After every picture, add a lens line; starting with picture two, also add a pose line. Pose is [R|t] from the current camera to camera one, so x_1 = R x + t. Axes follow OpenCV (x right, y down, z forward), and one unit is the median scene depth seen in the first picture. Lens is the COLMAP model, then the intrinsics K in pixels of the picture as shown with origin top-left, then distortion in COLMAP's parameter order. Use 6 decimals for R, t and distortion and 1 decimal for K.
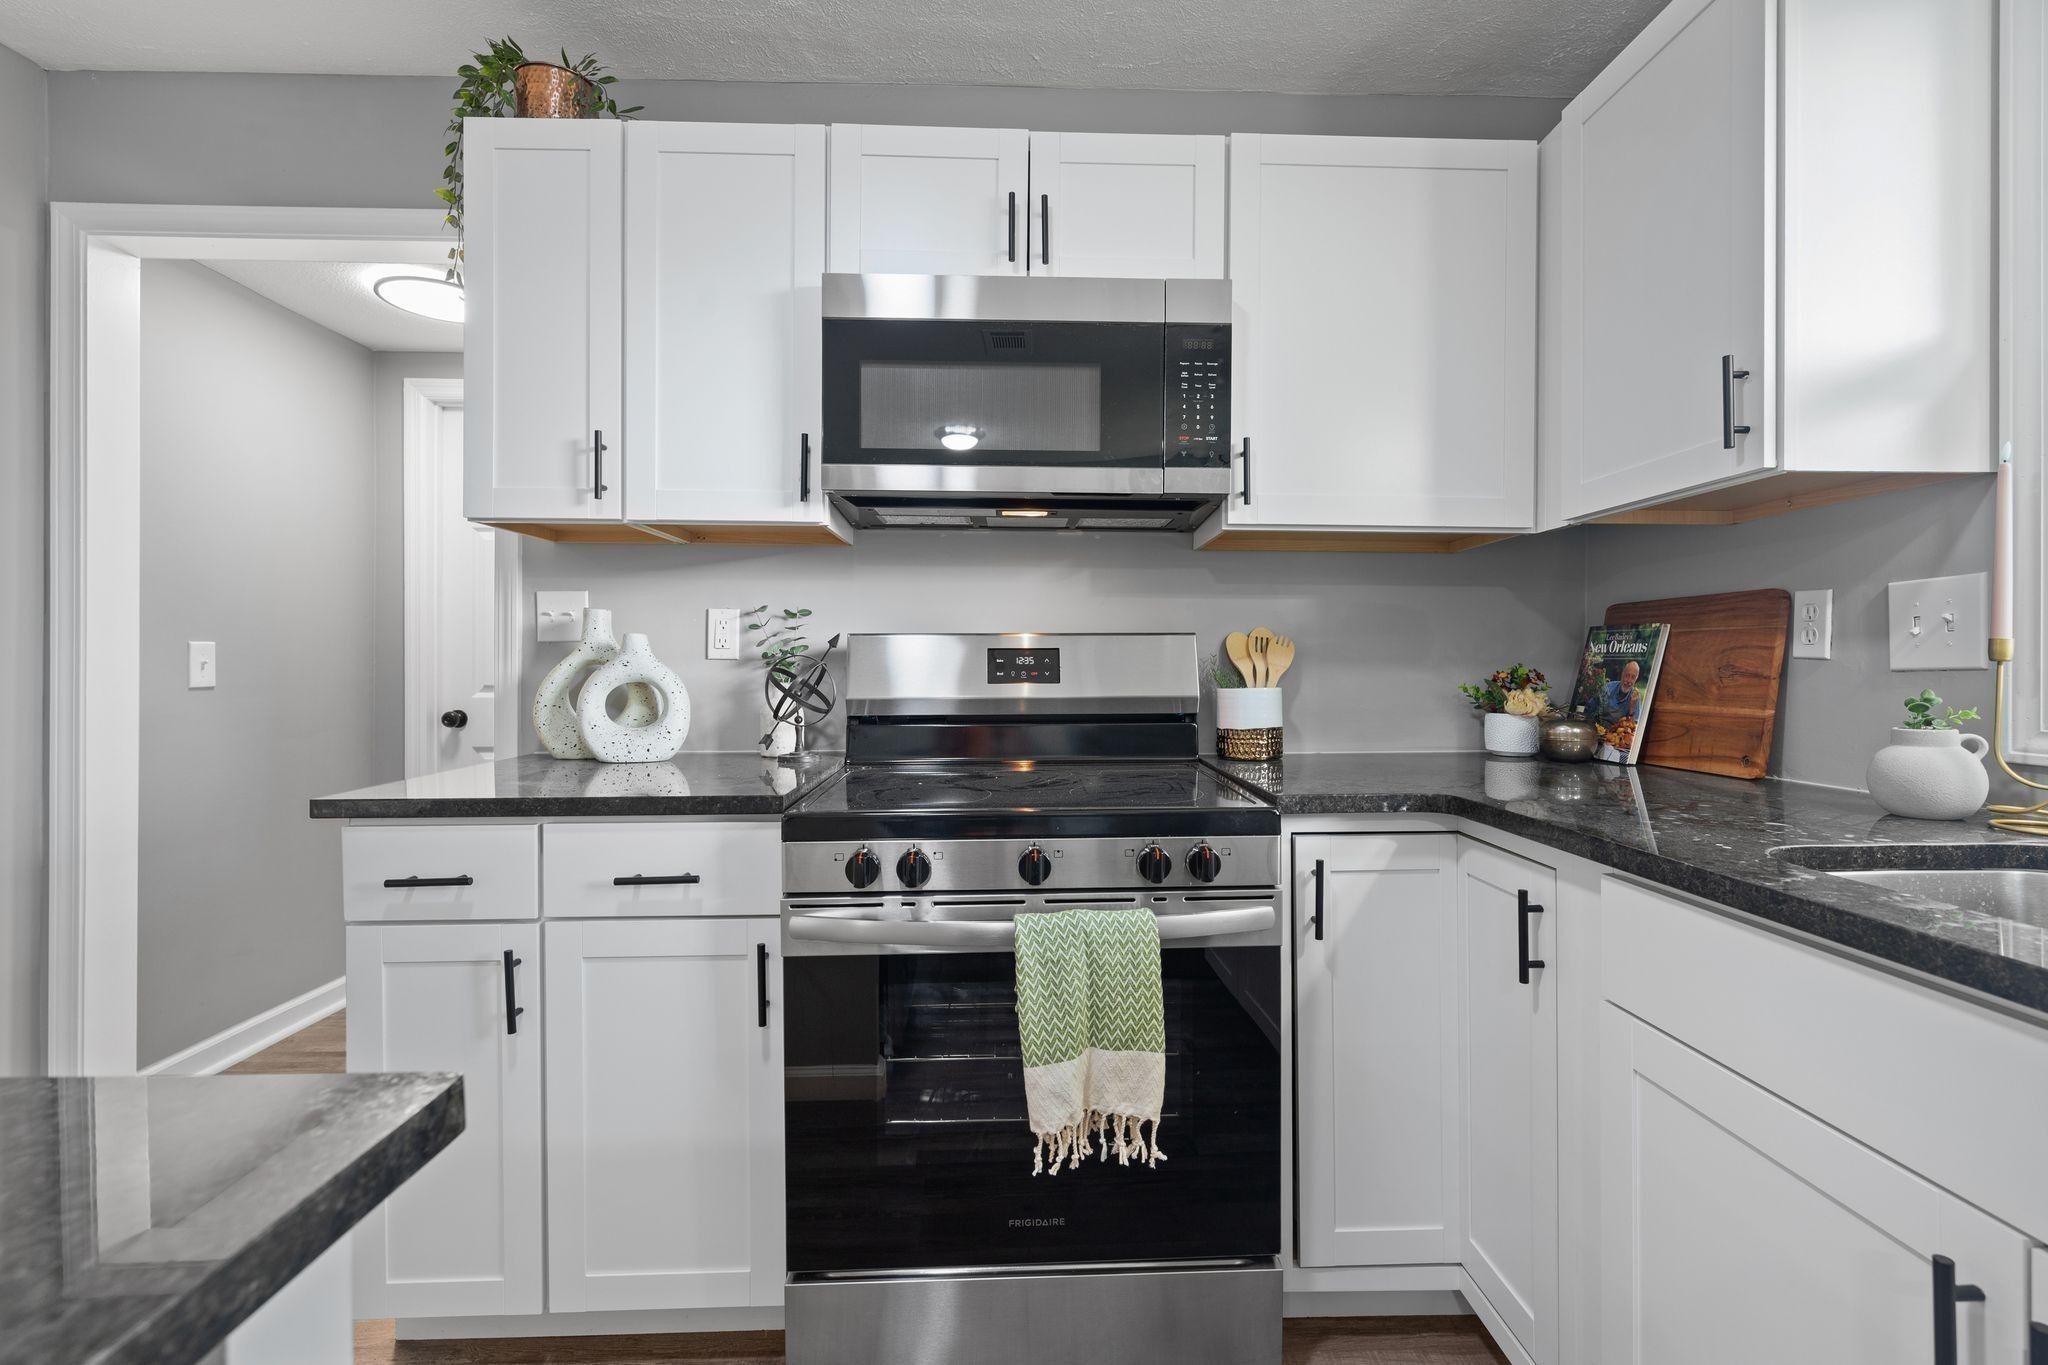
lens RADIAL K [[901.1, 0, 1030.4], [0, 901.1, 664.4], [0, 0, 1]] dist [0.001605, 0.000221]
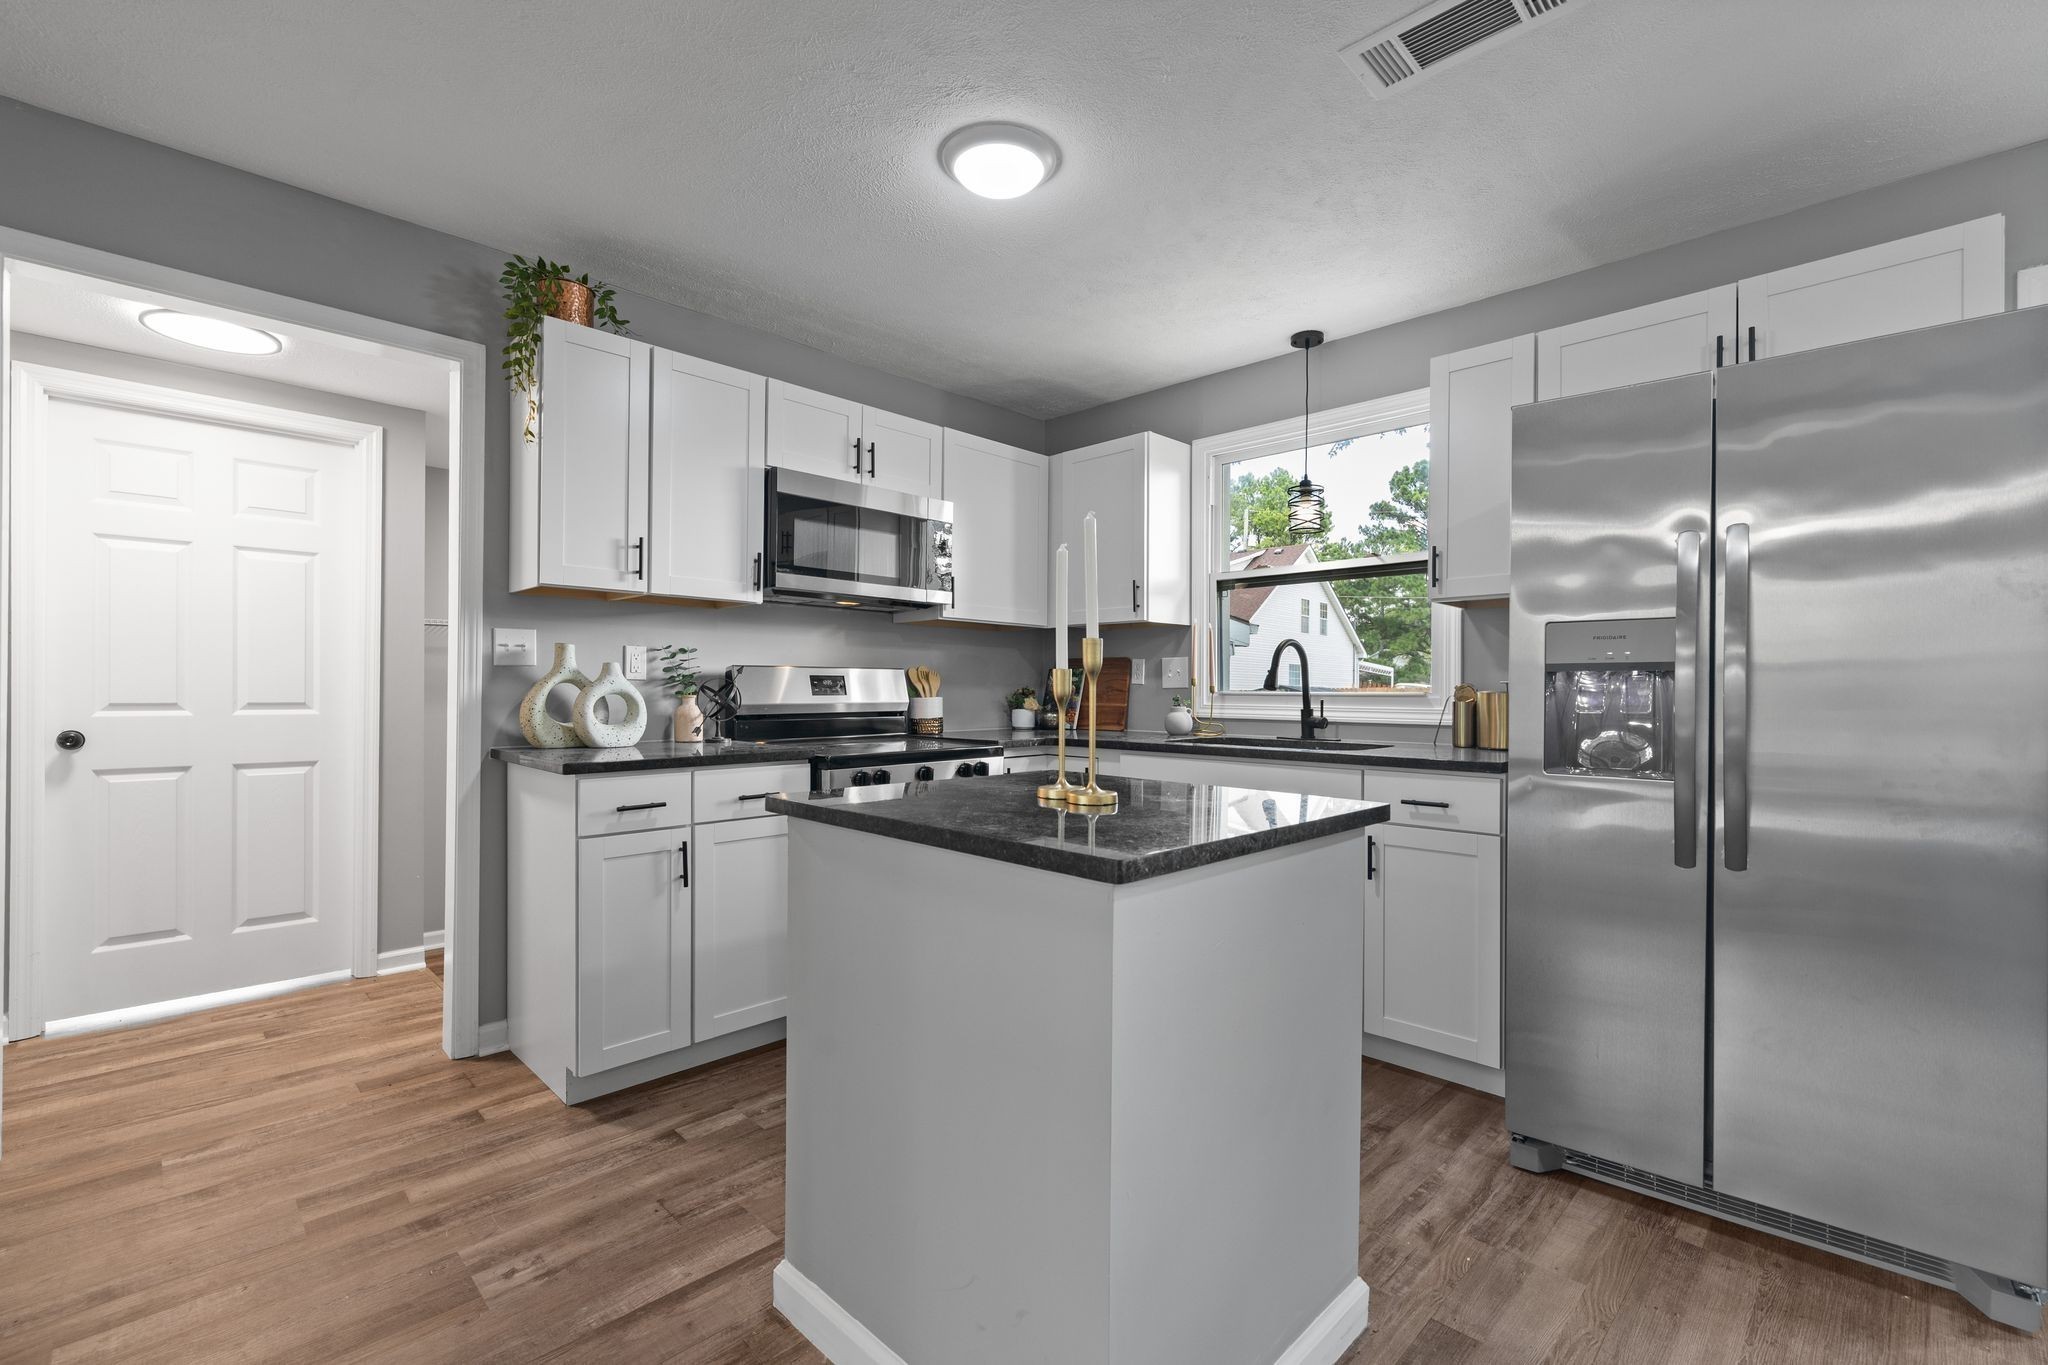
lens RADIAL K [[901.1, 0, 1026.1], [0, 901.1, 681.3], [0, 0, 1]] dist [0.001605, 0.000221]
pose [[0.724248, 0.008763, 0.689484, -1.066154], [-0.004136, 0.999956, -0.008364, 0.007679], [-0.689527, 0.003206, 0.724252, -0.621948]]
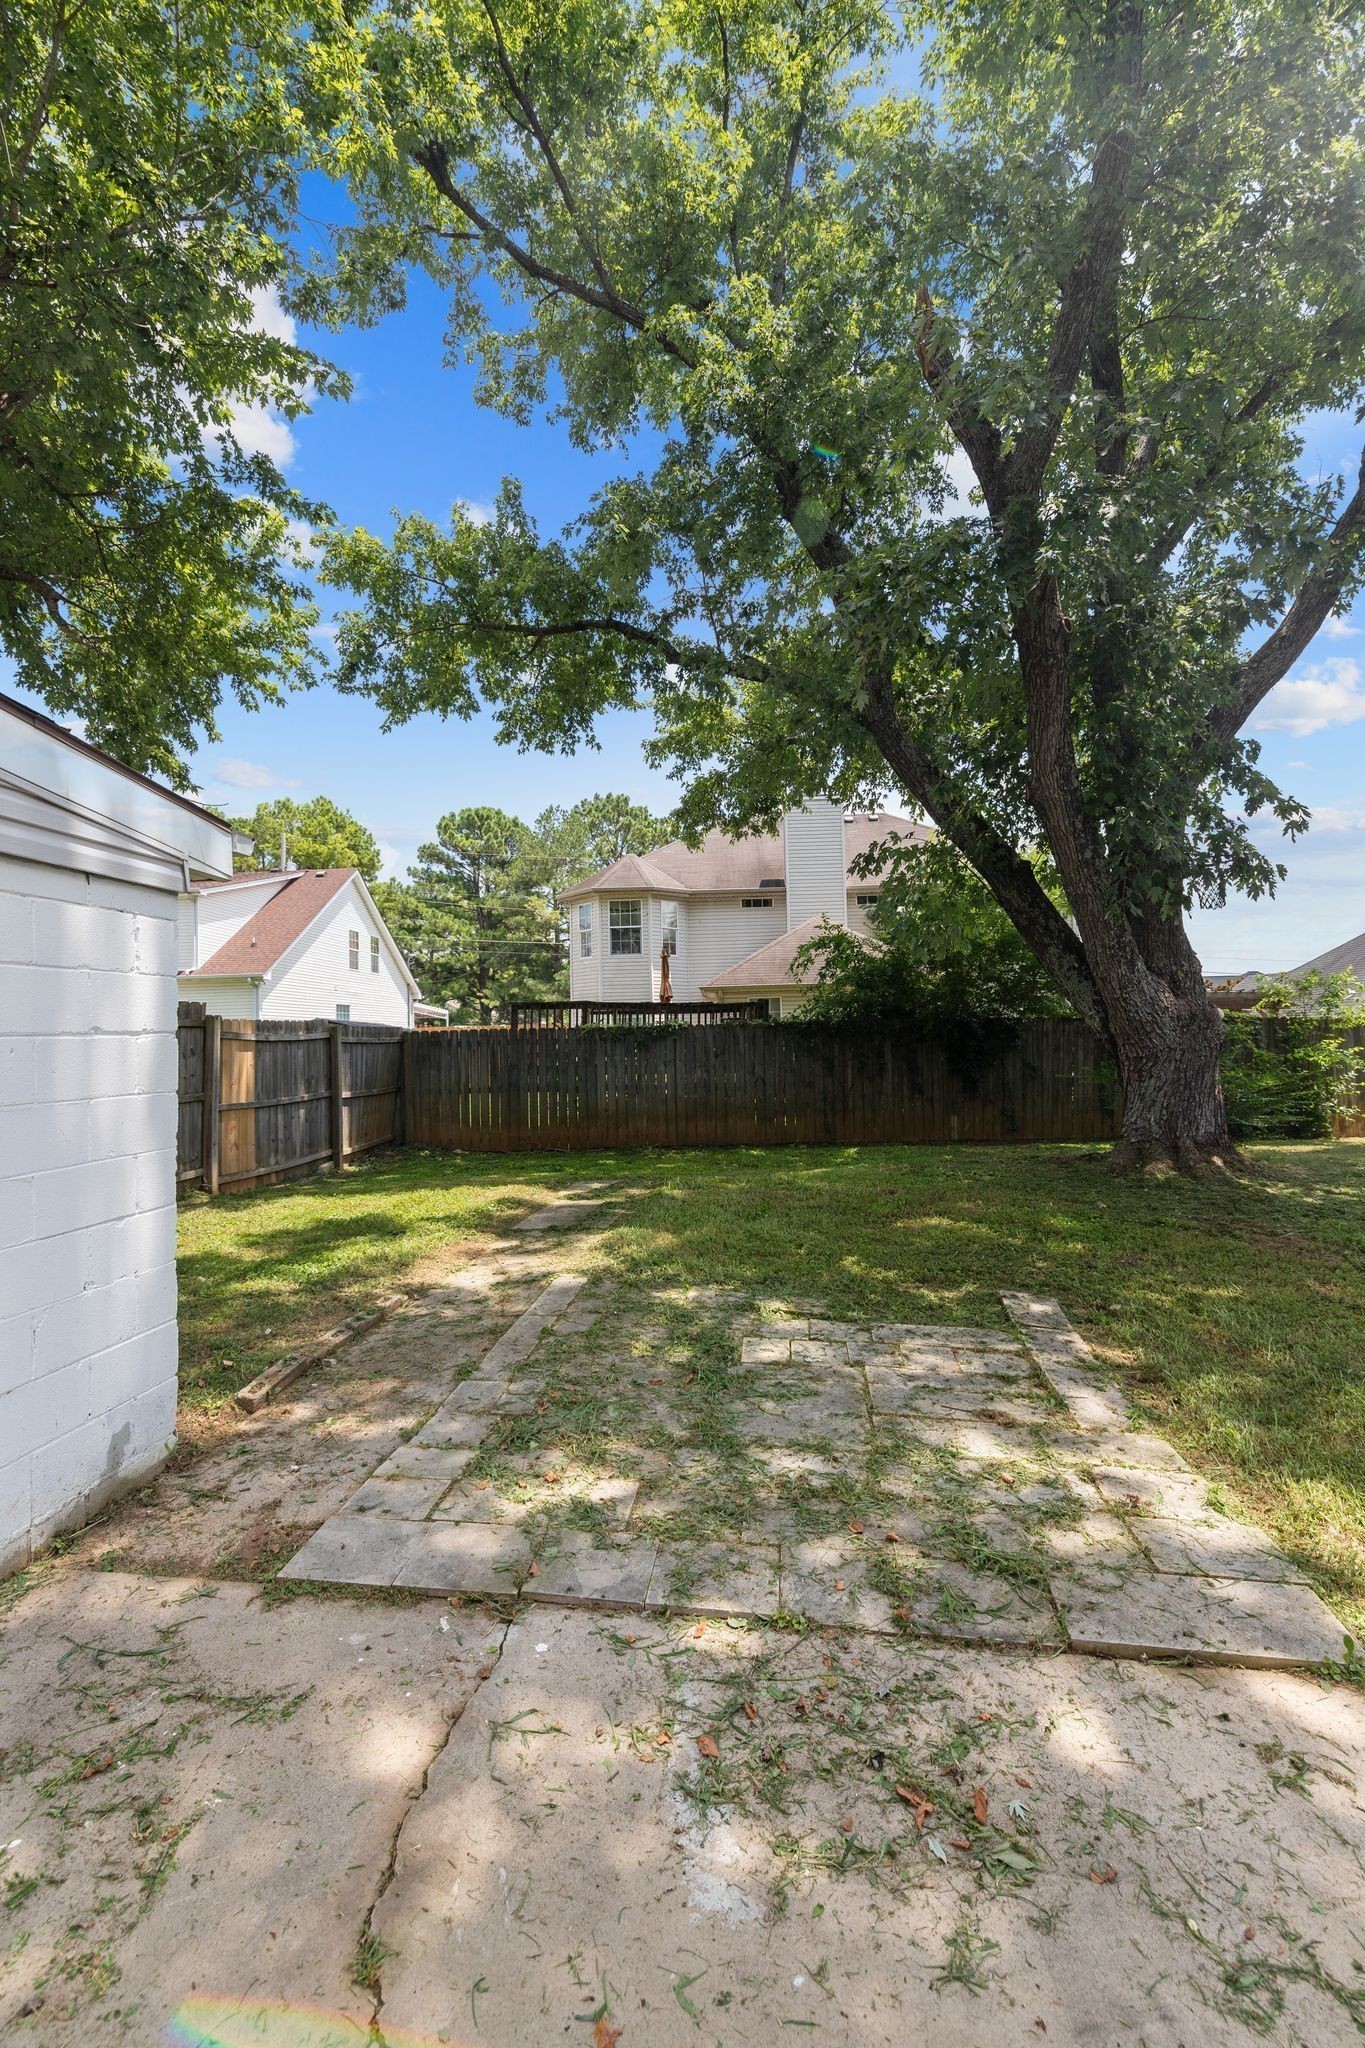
lens RADIAL K [[901.1, 0, 681.9], [0, 901.1, 1028.3], [0, 0, 1]] dist [0.001605, 0.000221]
pose [[0.159456, 0.002313, 0.987202, -0.904891], [0.016704, 0.999848, -0.005040, 0.012773], [-0.987064, 0.017294, 0.159393, -0.528658]]
